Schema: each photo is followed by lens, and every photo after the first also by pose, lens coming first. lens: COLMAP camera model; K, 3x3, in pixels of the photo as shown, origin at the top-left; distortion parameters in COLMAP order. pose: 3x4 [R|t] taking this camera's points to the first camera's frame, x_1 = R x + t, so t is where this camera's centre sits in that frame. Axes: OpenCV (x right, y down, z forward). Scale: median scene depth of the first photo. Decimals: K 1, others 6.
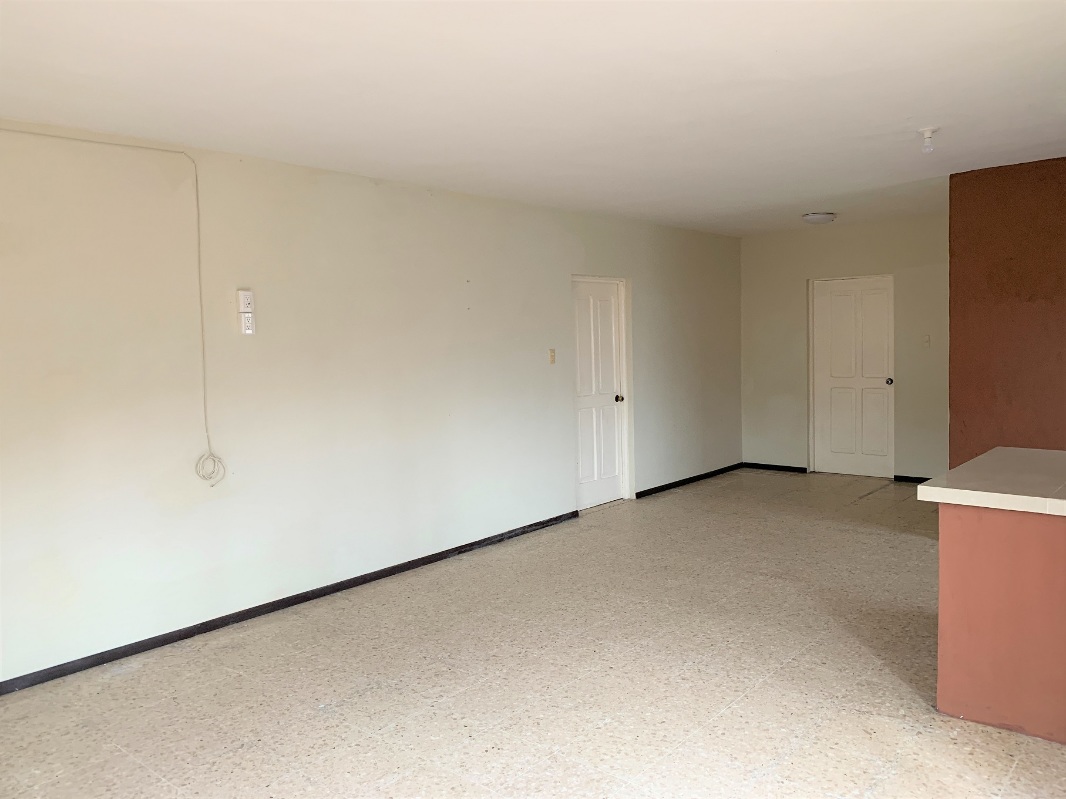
lens RADIAL K [[819.9, 0, 534.6], [0, 819.9, 390.7], [0, 0, 1]] dist [0.013931, -0.002400]
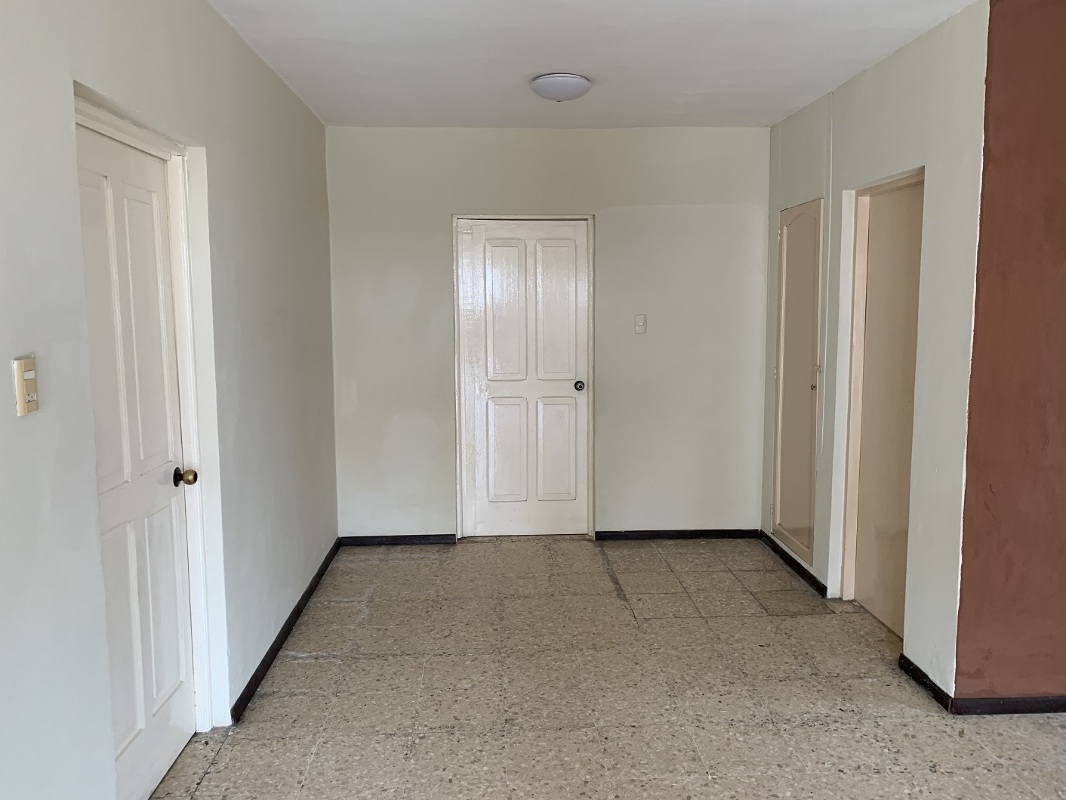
lens RADIAL K [[819.9, 0, 534.6], [0, 819.9, 391.2], [0, 0, 1]] dist [0.013931, -0.002400]
pose [[0.720058, -0.050714, 0.692058, -0.036394], [0.025113, 0.998577, 0.047046, -0.041426], [-0.693459, -0.016496, 0.720307, 0.618112]]
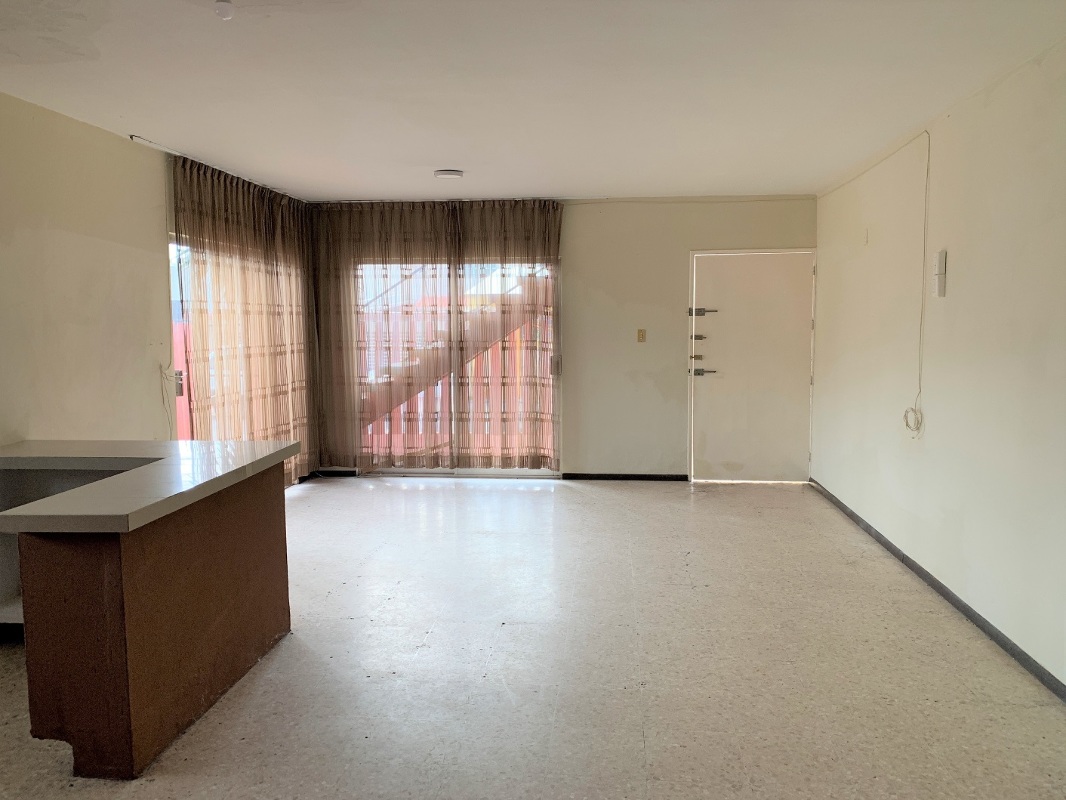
lens RADIAL K [[819.9, 0, 534.6], [0, 819.9, 391.2], [0, 0, 1]] dist [0.013931, -0.002400]
pose [[-0.820457, 0.090603, -0.564484, 0.586982], [-0.001031, 0.987127, 0.159938, -0.111561], [0.571707, 0.131804, -0.809801, 1.479087]]
